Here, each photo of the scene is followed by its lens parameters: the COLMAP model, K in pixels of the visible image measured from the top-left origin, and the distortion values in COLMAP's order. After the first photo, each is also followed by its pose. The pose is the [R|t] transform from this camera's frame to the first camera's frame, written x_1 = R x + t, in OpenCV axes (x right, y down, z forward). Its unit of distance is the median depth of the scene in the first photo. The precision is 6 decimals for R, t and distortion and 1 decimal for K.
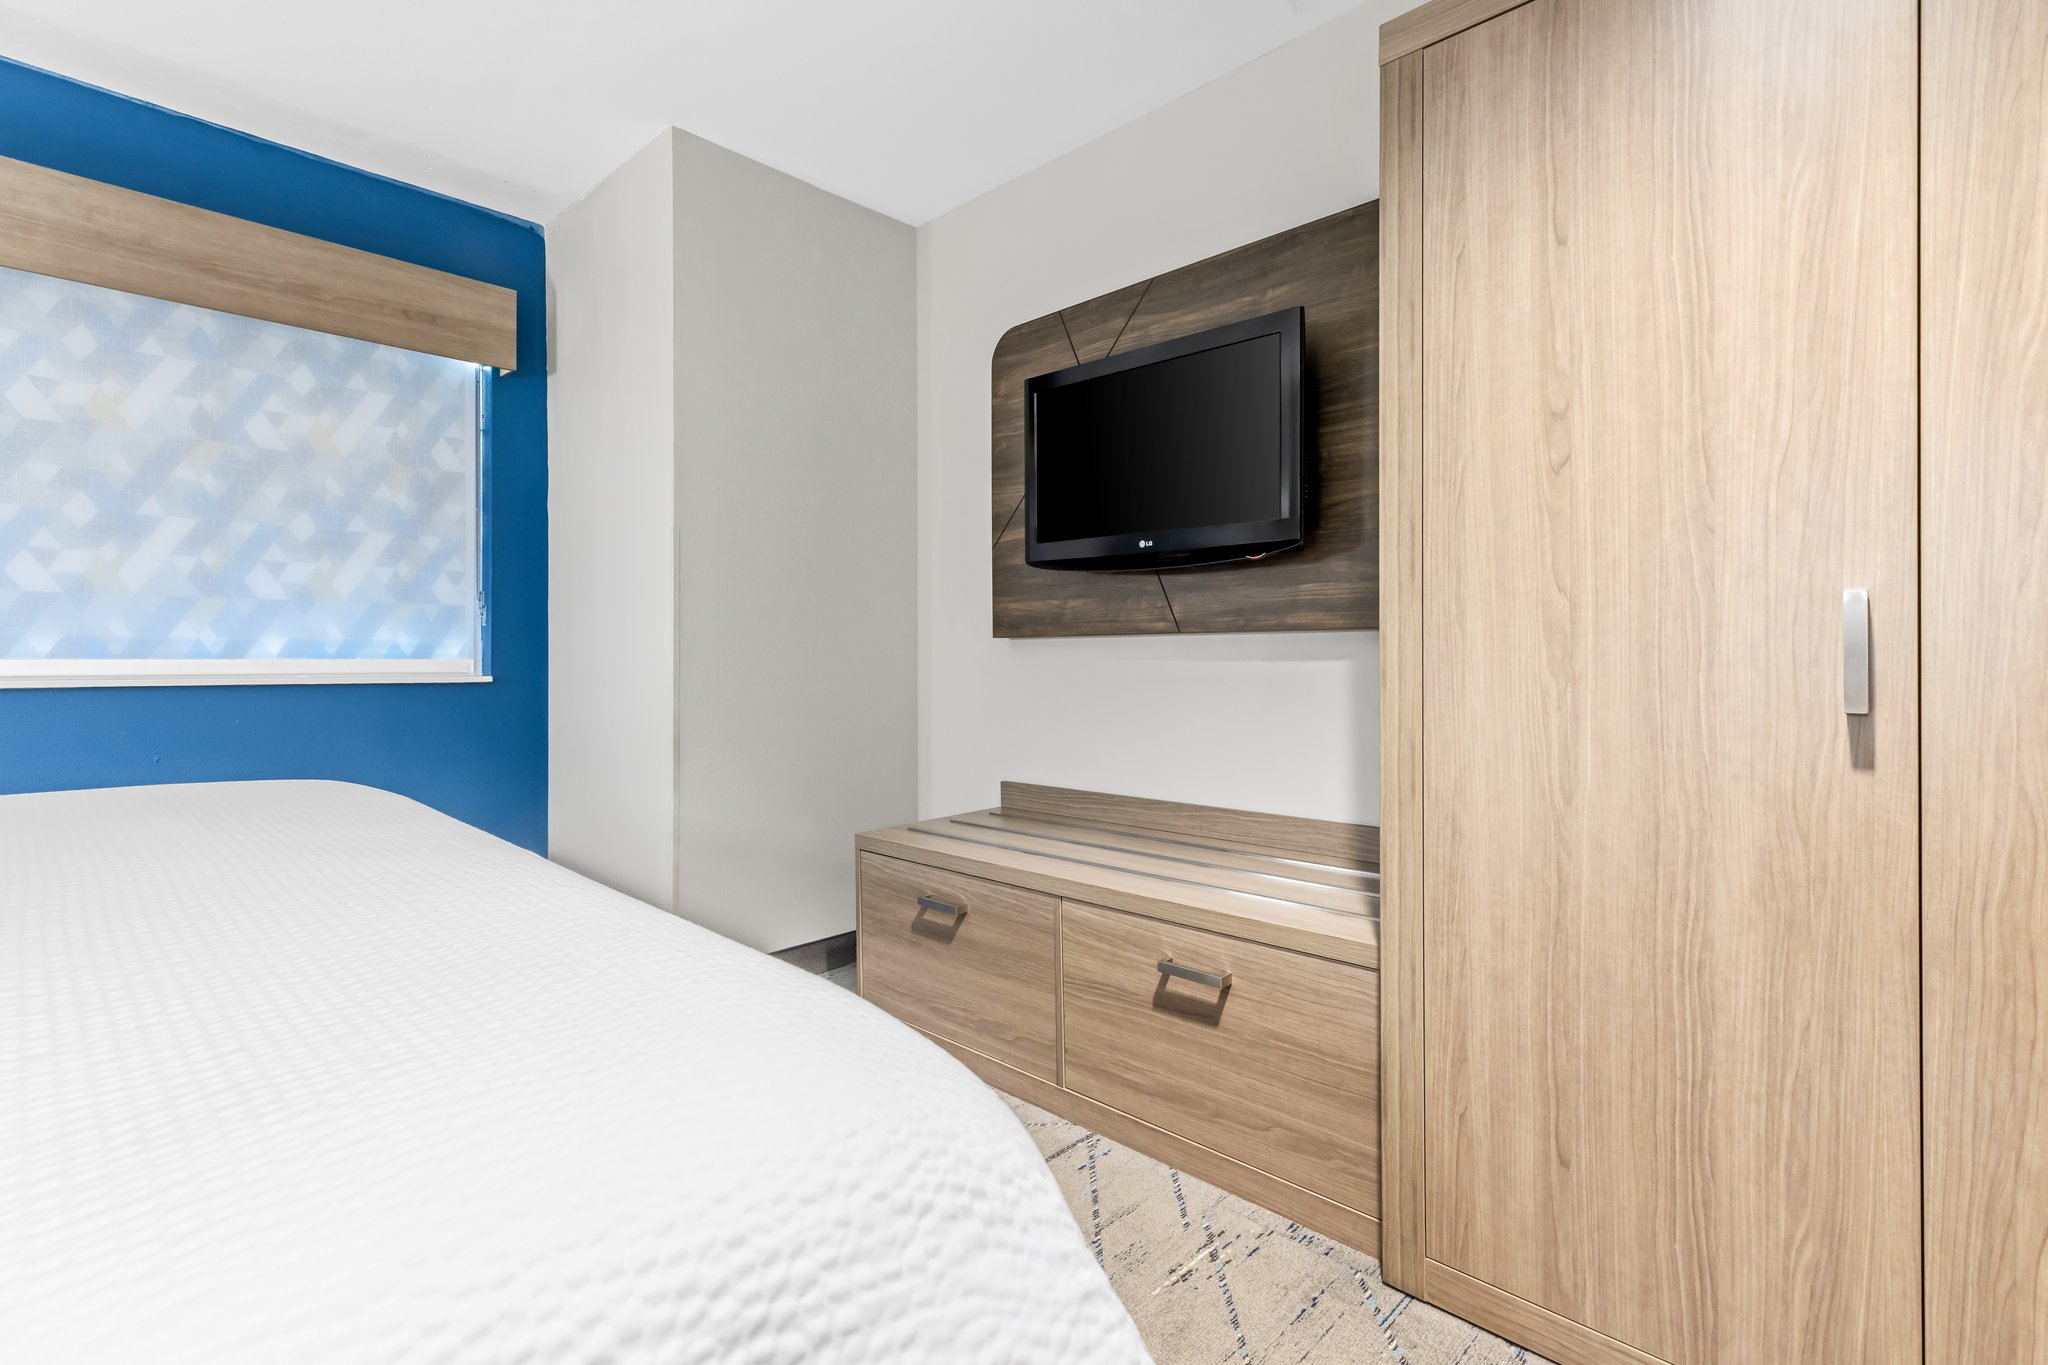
lens RADIAL K [[933.1, 0, 1043.6], [0, 933.1, 656.2], [0, 0, 1]] dist [-0.000499, 0.000172]
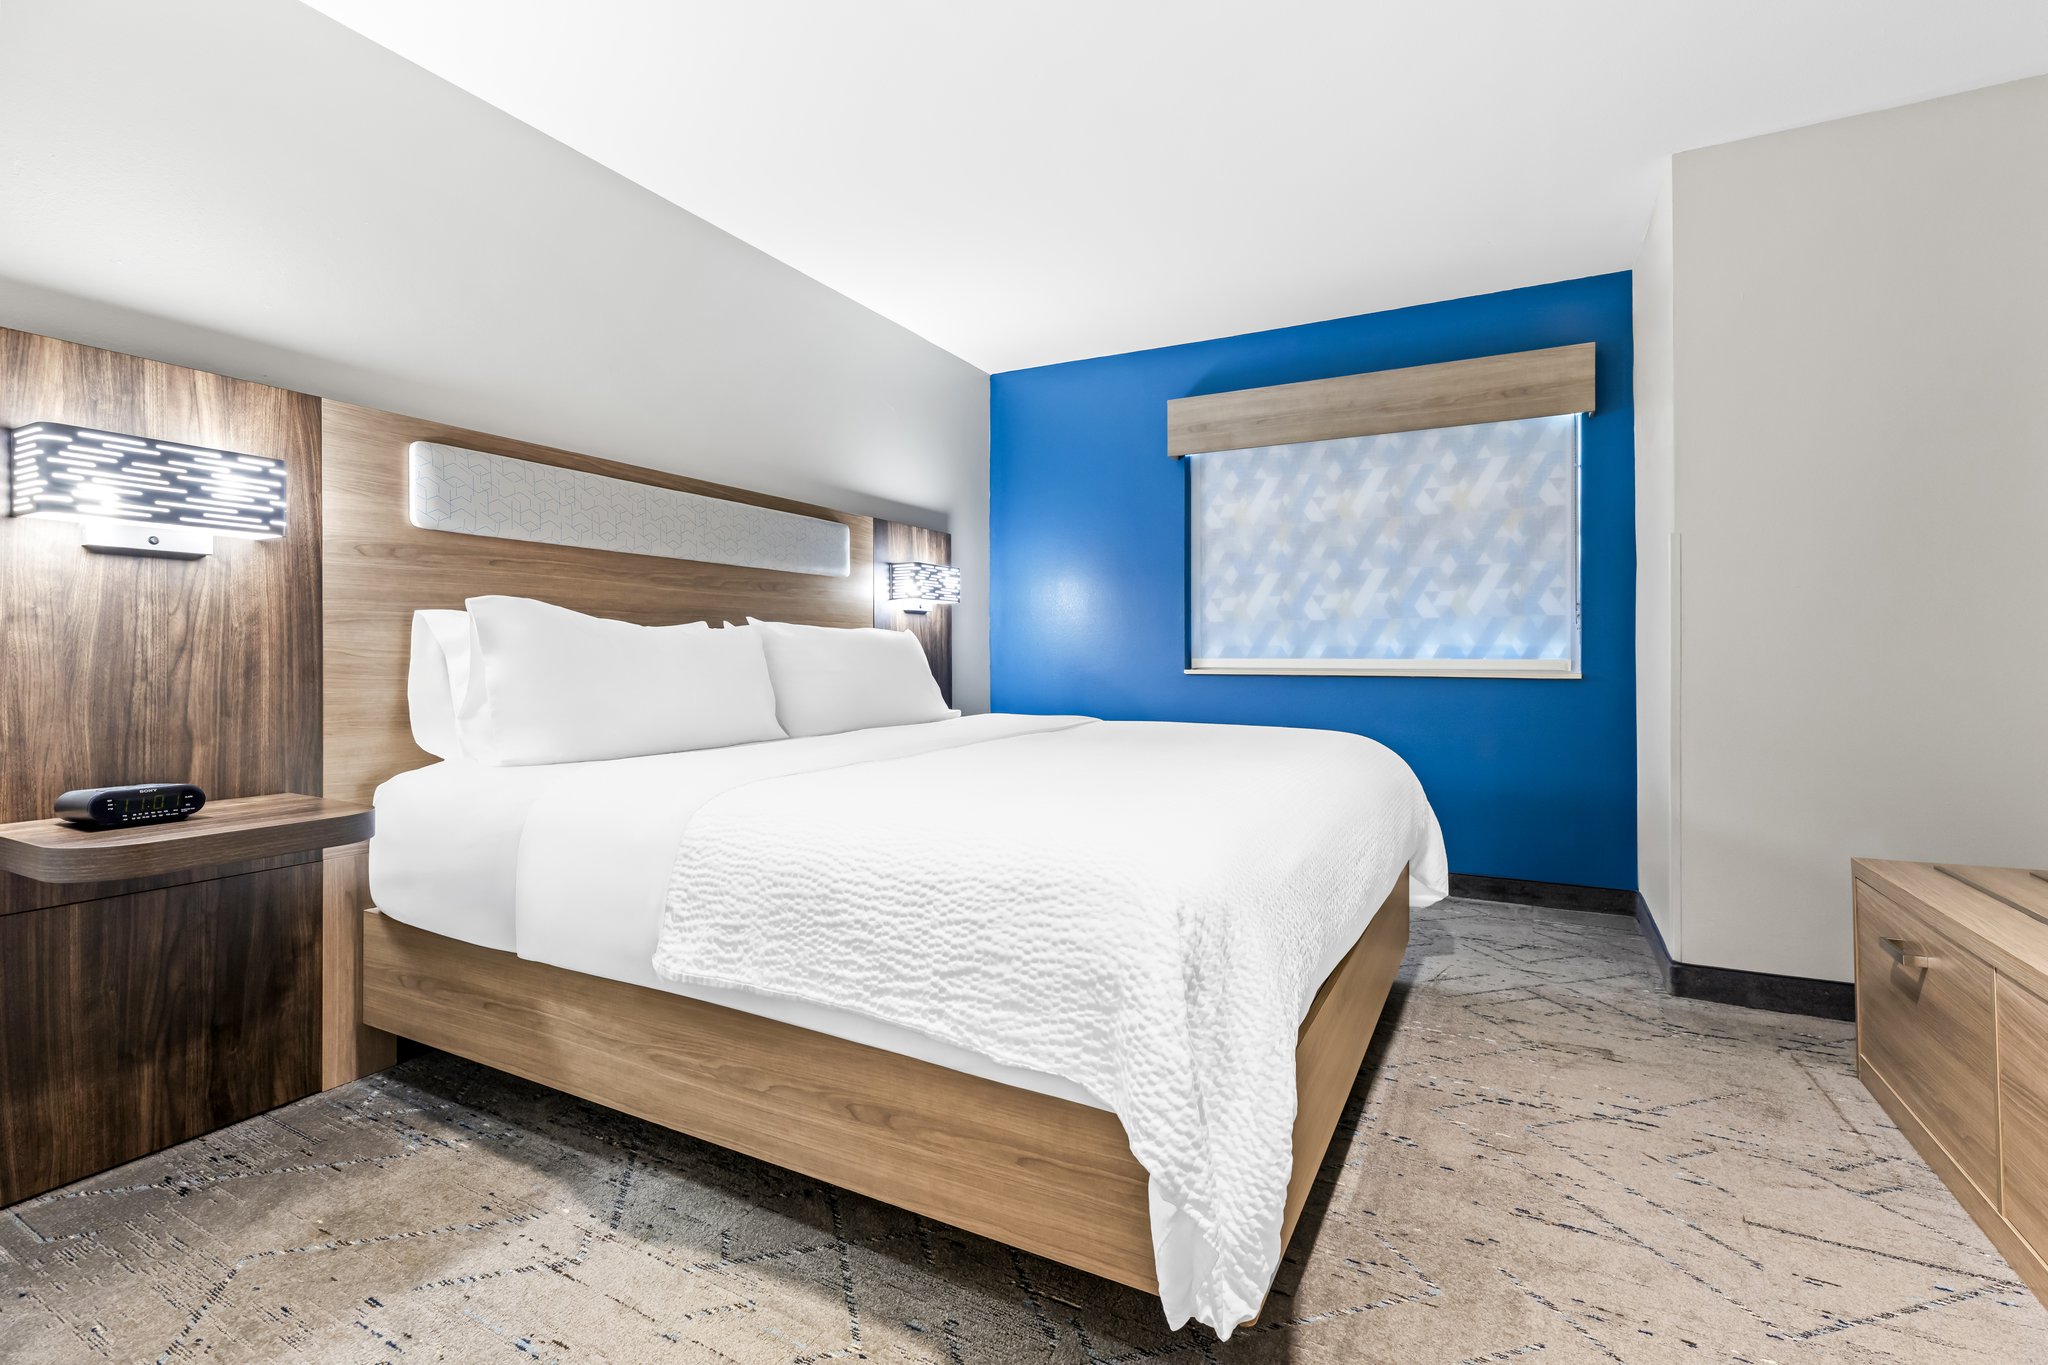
lens RADIAL K [[933.1, 0, 1027.9], [0, 933.1, 673.3], [0, 0, 1]] dist [-0.000499, 0.000172]
pose [[0.257823, 0.015474, -0.966068, 0.394033], [-0.000059, 0.999872, 0.016000, 0.001789], [0.966192, -0.004069, 0.257791, 0.019358]]
